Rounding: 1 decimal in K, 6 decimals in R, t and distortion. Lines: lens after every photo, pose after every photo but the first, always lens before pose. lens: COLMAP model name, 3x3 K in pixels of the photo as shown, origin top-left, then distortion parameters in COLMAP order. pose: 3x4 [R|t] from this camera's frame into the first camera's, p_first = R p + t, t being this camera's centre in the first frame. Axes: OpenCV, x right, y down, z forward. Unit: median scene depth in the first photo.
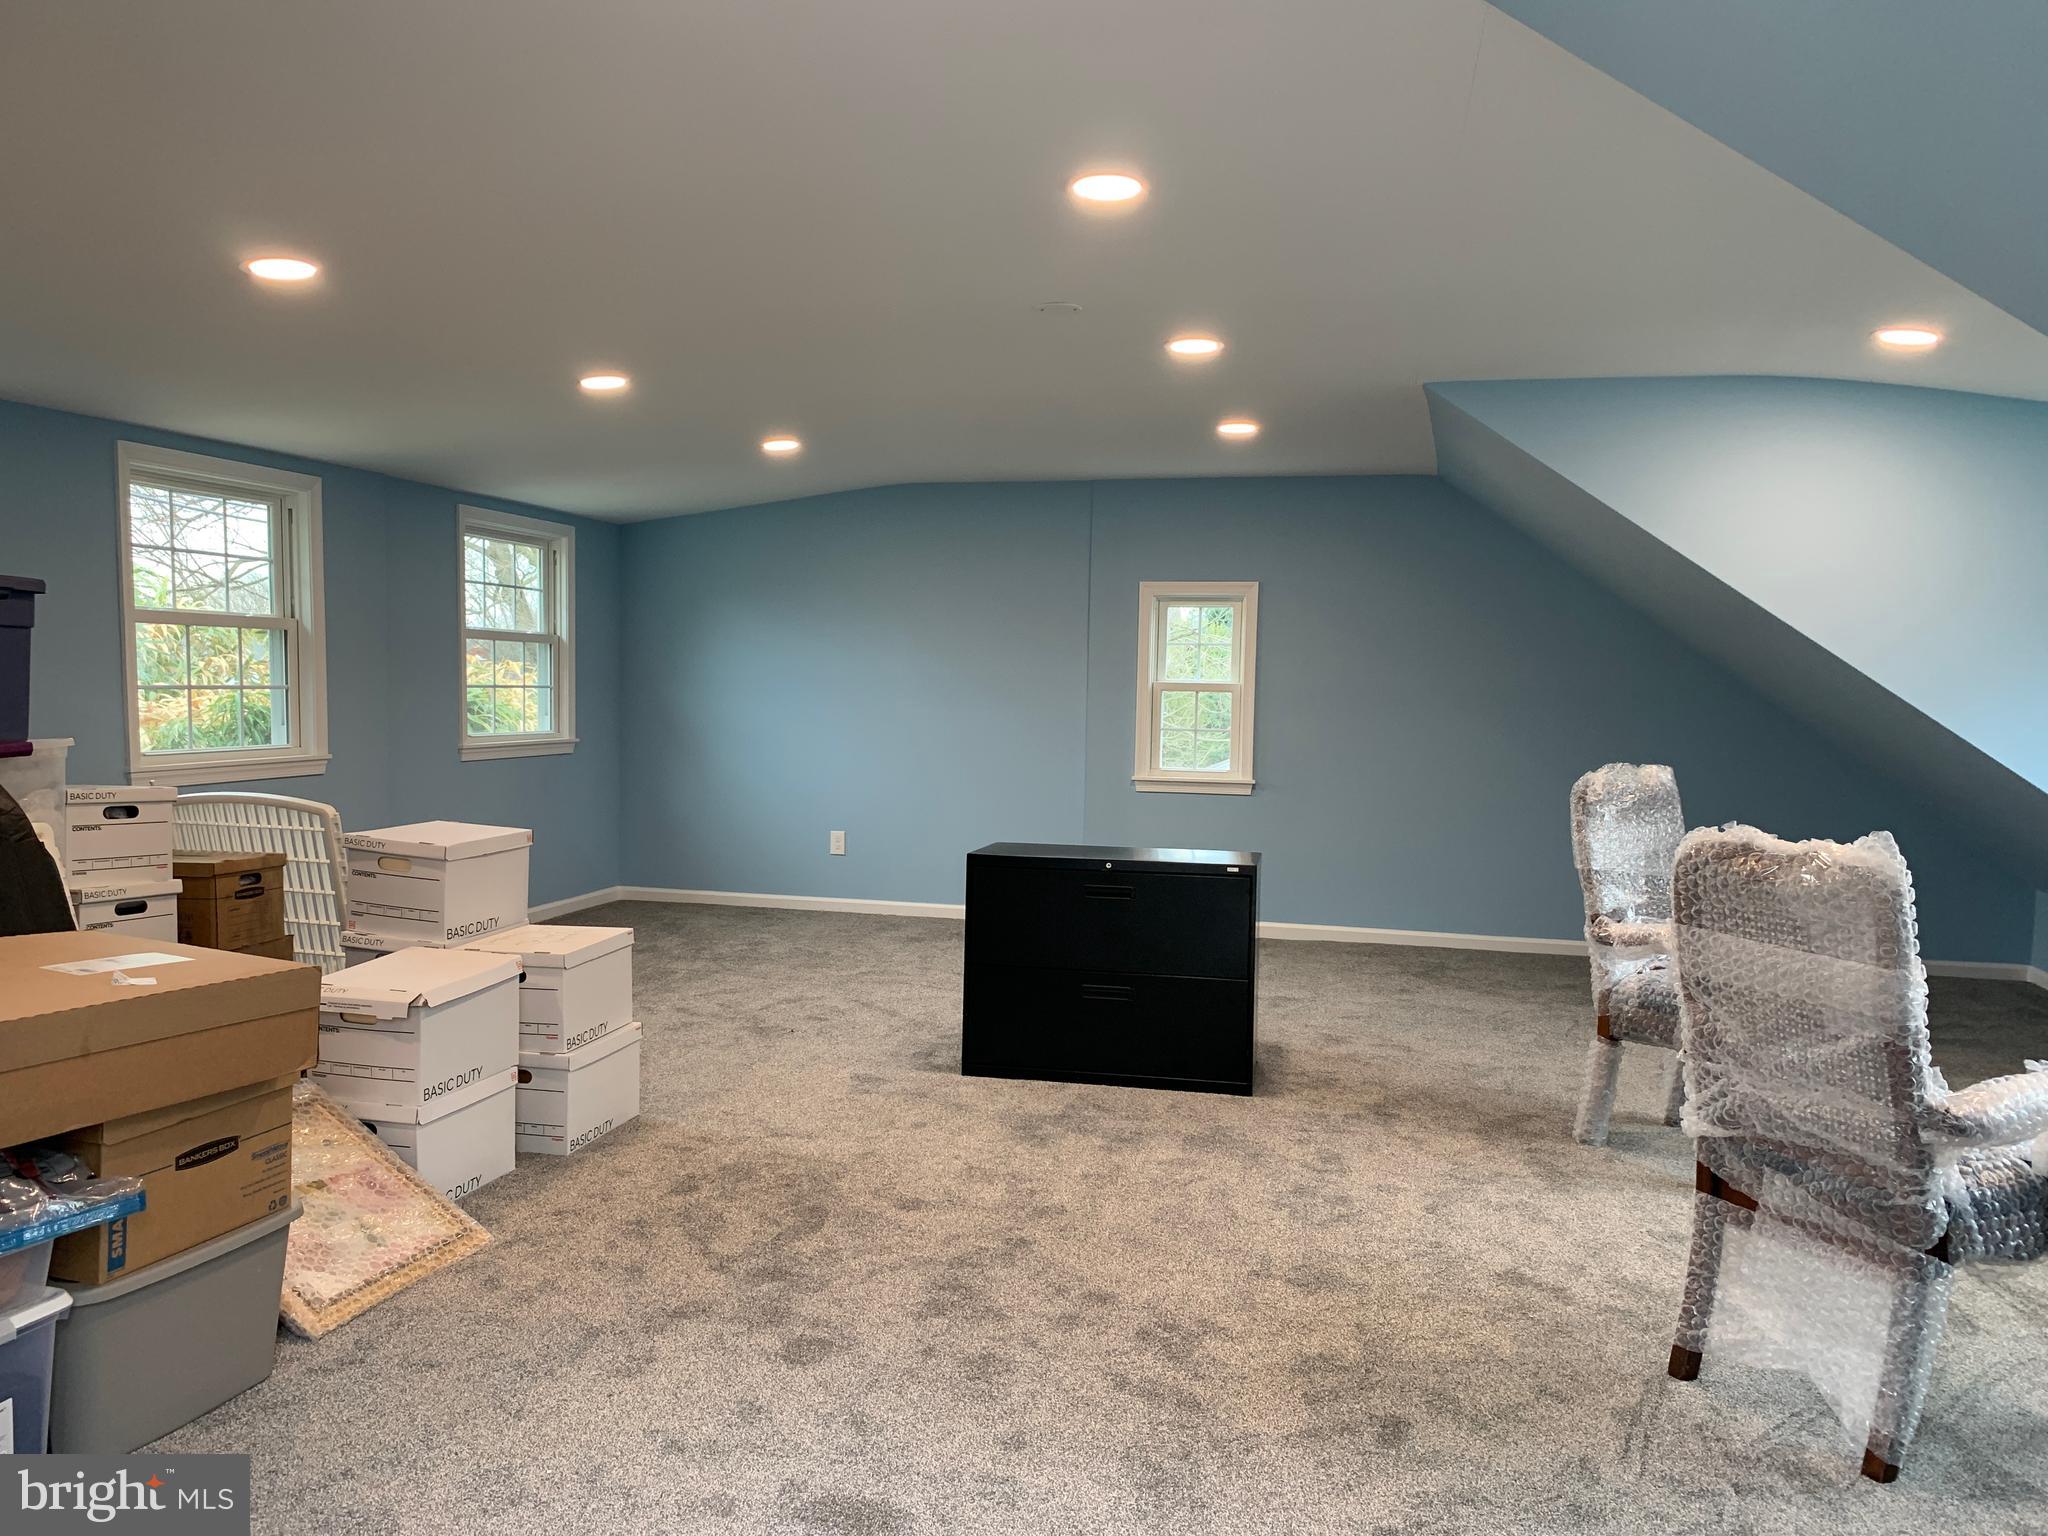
lens RADIAL K [[1551.1, 0, 1031.6], [0, 1551.1, 771.0], [0, 0, 1]] dist [0.031054, -0.014587]
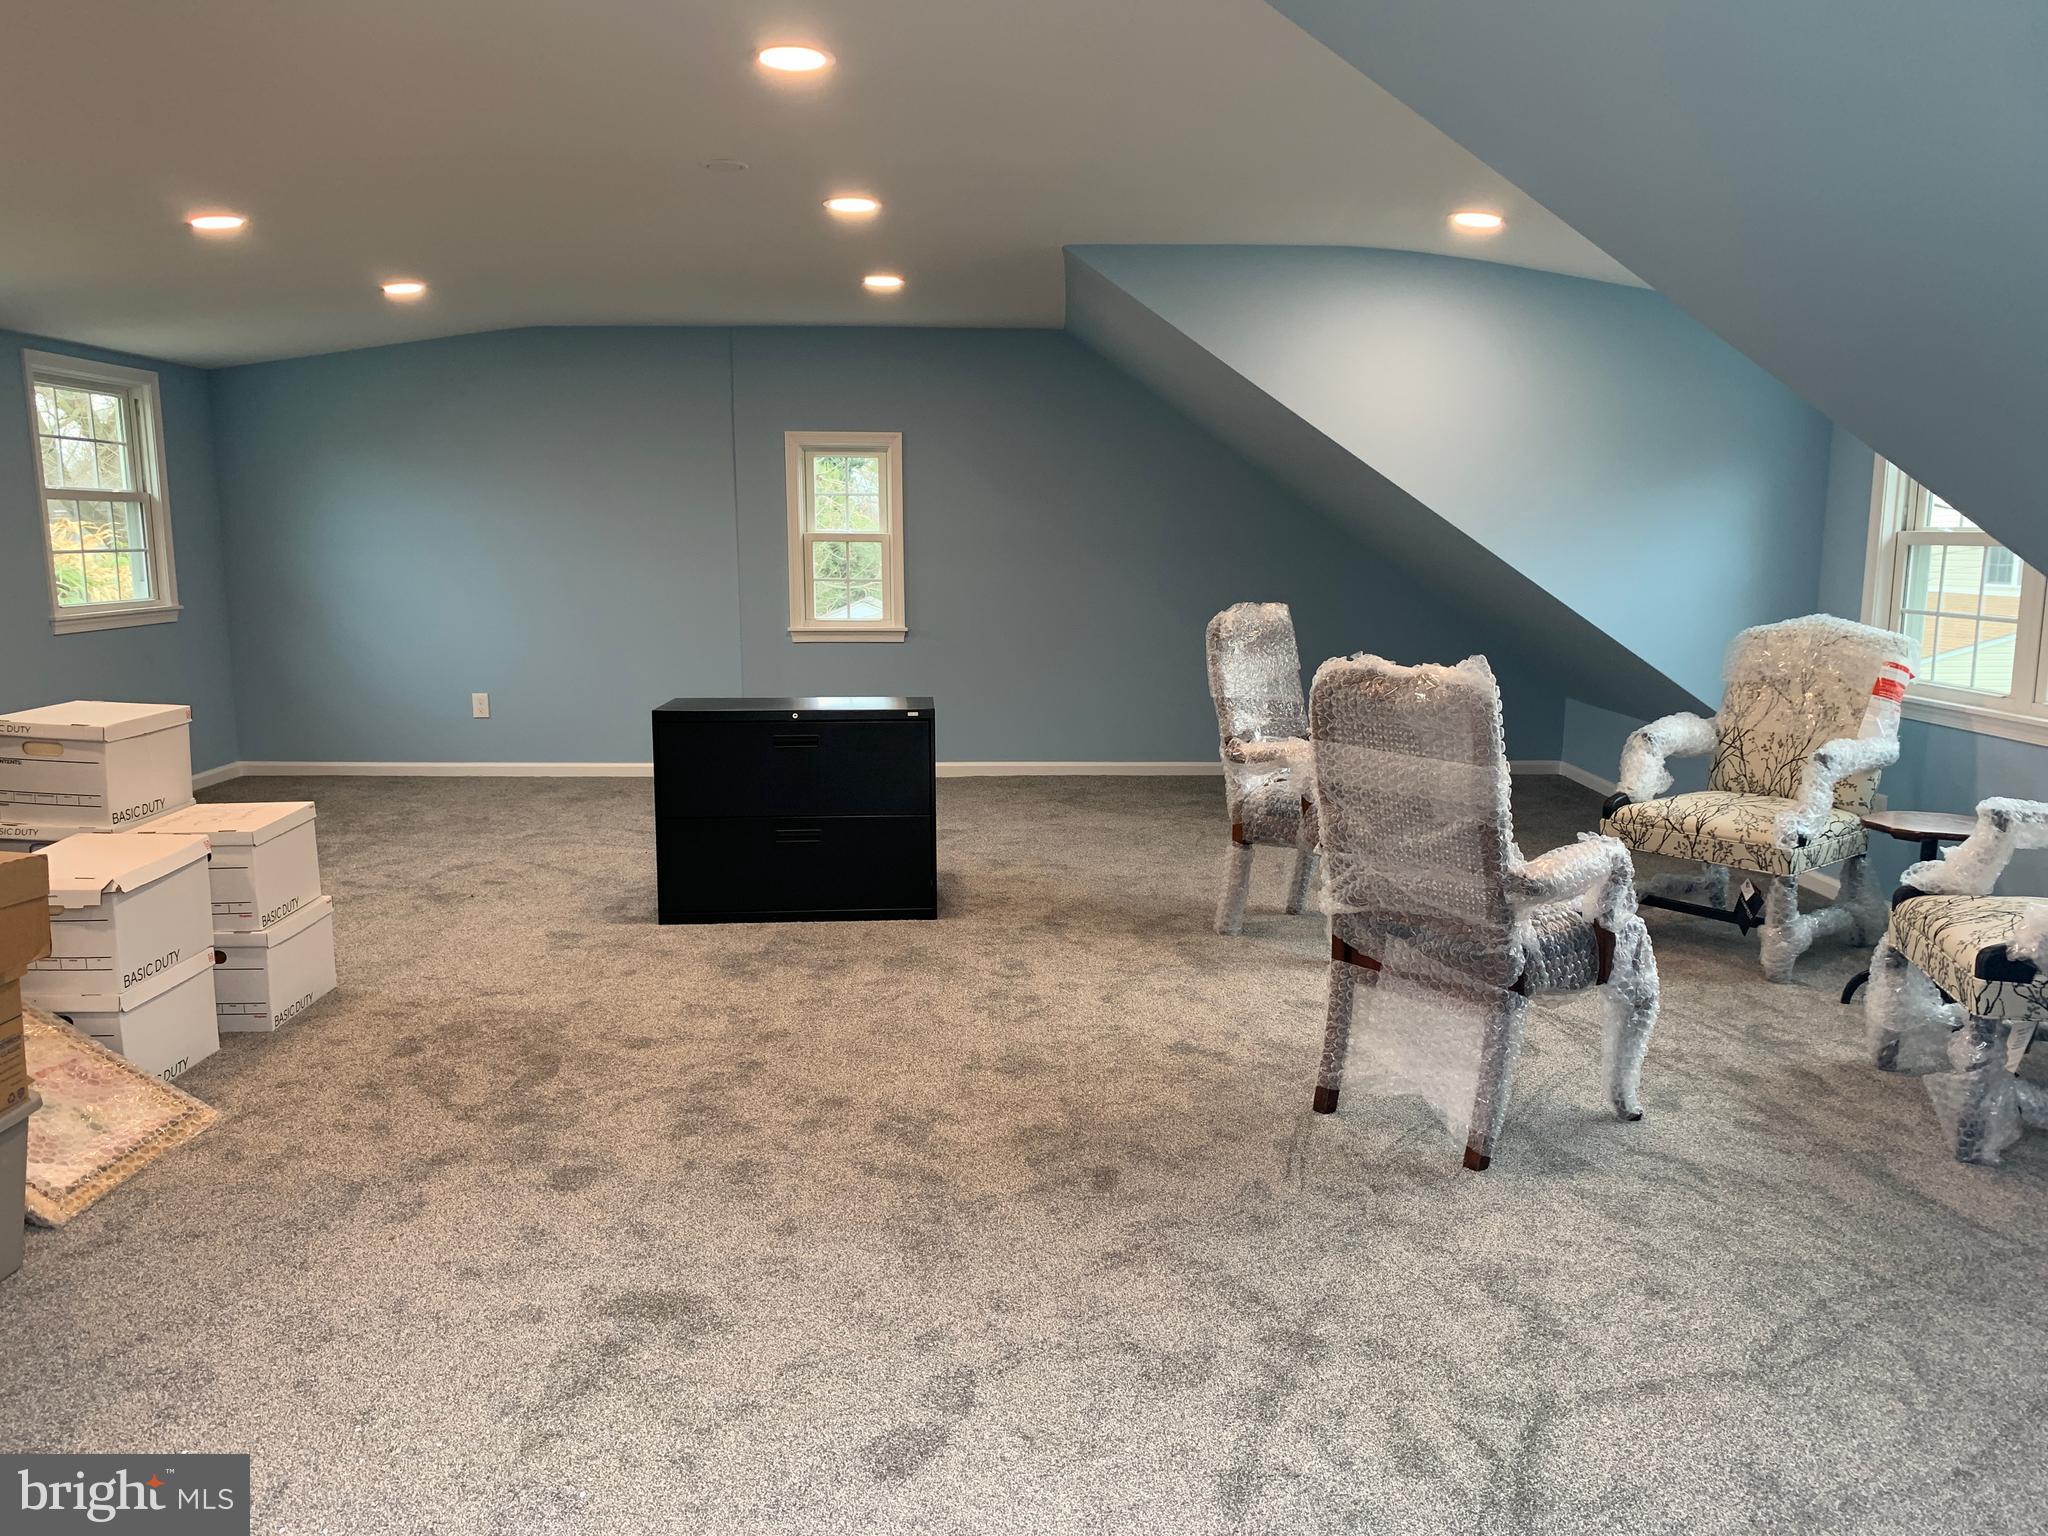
lens RADIAL K [[1545.3, 0, 1002.7], [0, 1545.3, 762.6], [0, 0, 1]] dist [0.115260, -0.138334]
pose [[0.971282, -0.055747, 0.231309, -0.082997], [0.033751, 0.994615, 0.097989, -0.007760], [-0.235526, -0.087368, 0.967933, -0.081521]]
